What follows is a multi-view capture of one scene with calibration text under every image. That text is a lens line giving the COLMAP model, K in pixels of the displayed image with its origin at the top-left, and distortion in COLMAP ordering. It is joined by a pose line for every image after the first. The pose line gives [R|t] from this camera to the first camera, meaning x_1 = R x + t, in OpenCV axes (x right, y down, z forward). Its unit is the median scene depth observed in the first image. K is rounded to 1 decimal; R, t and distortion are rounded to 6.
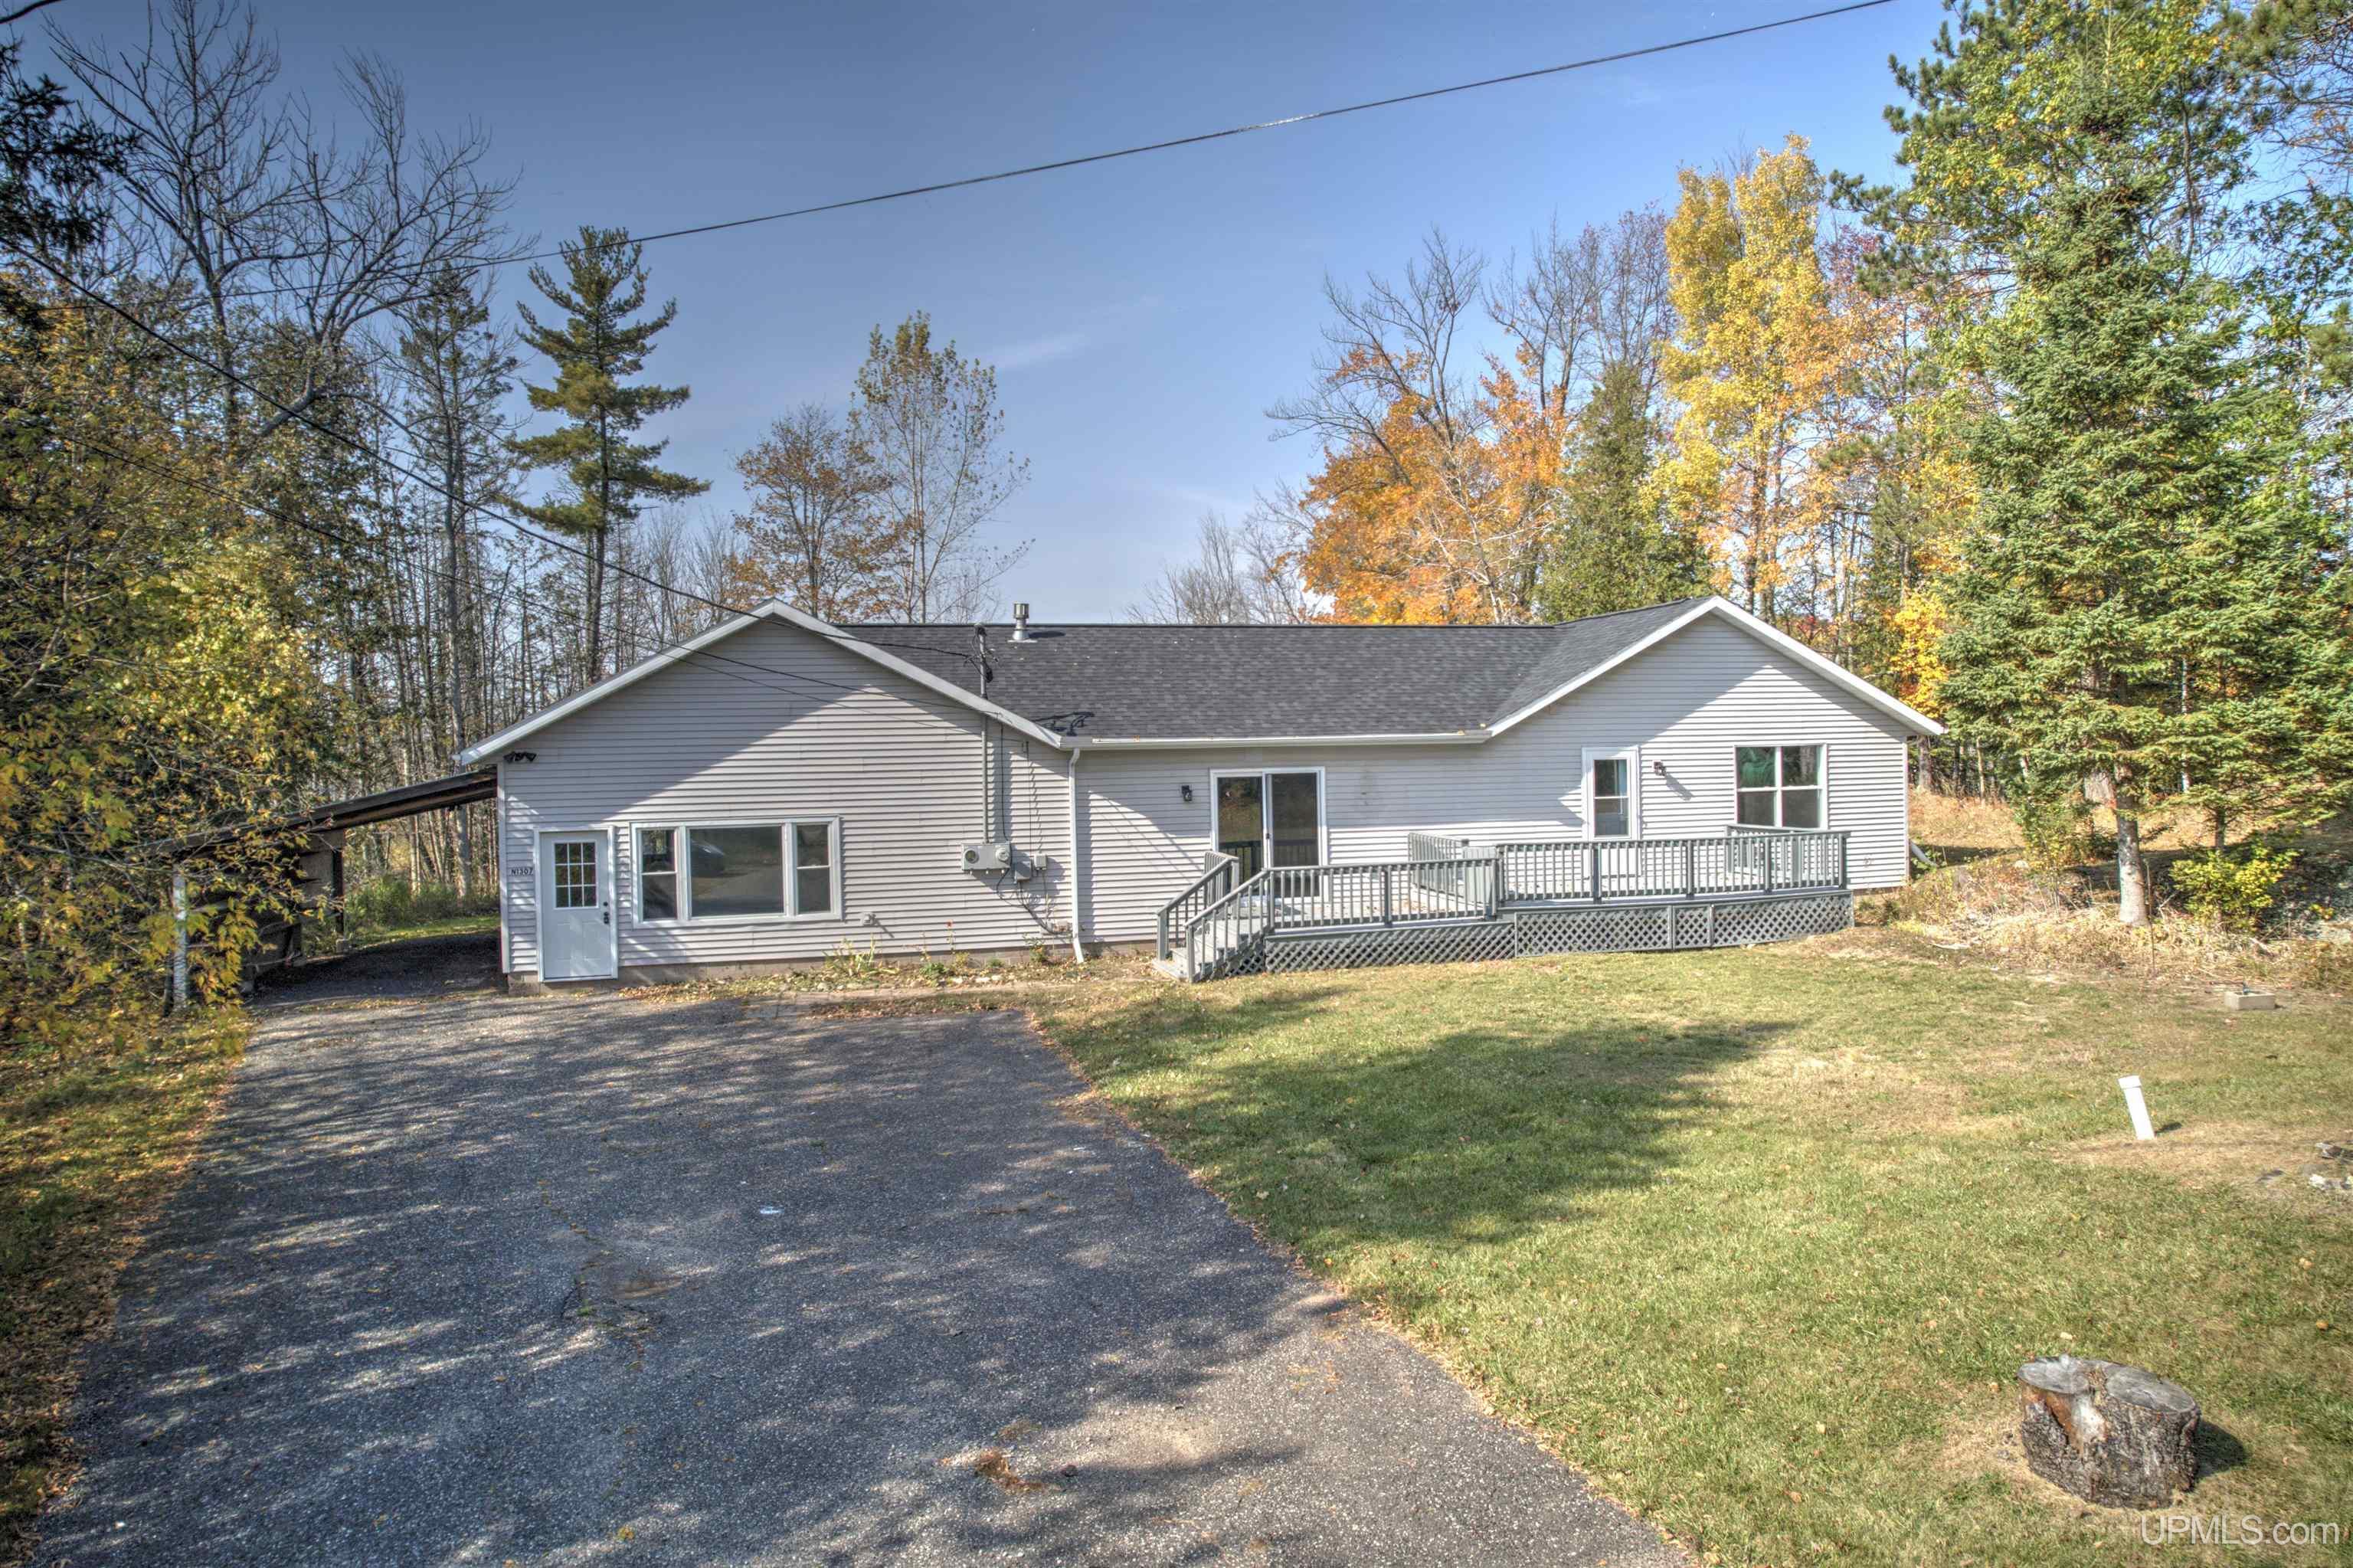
lens RADIAL K [[1482.8, 0, 1176.5], [0, 1482.8, 784.0], [0, 0, 1]] dist [-0.006242, -0.000835]
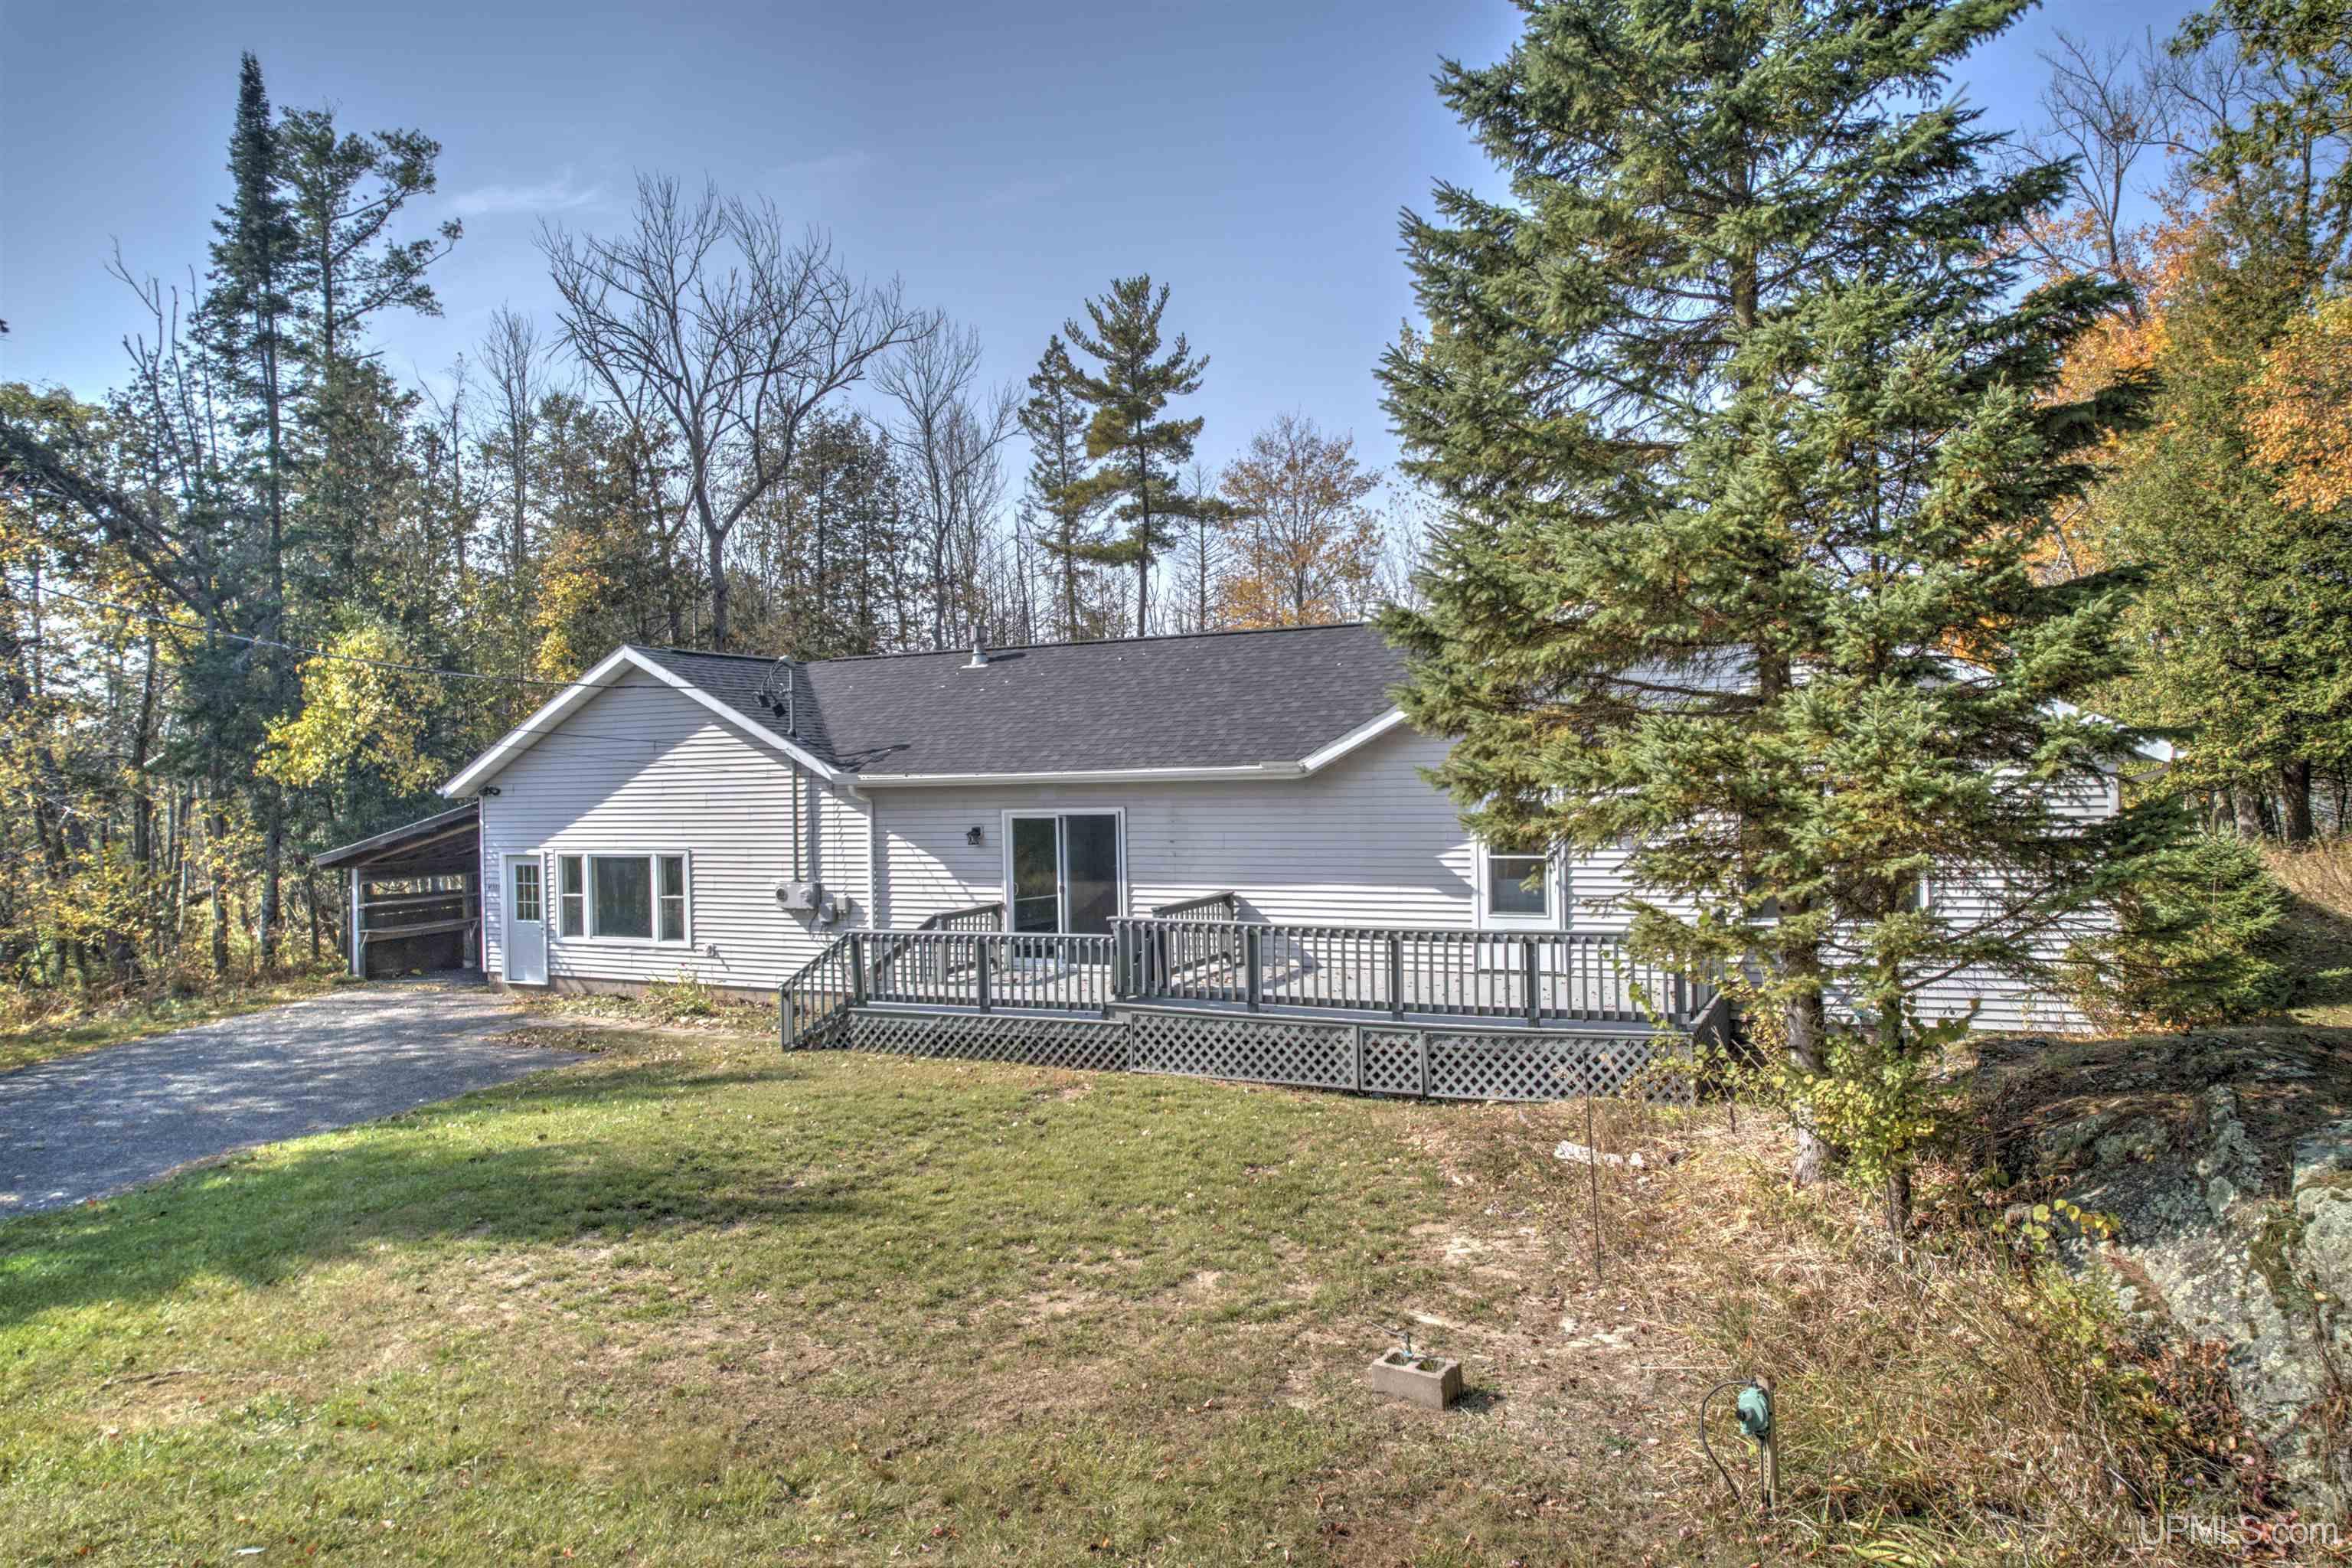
lens RADIAL K [[1499.3, 0, 1176.0], [0, 1499.3, 784.0], [0, 0, 1]] dist [0.003931, 0.000107]
pose [[0.751514, 0.007164, -0.659679, 0.709142], [-0.005090, 0.999974, 0.005061, -0.030865], [0.659698, -0.000445, 0.751531, 0.422362]]
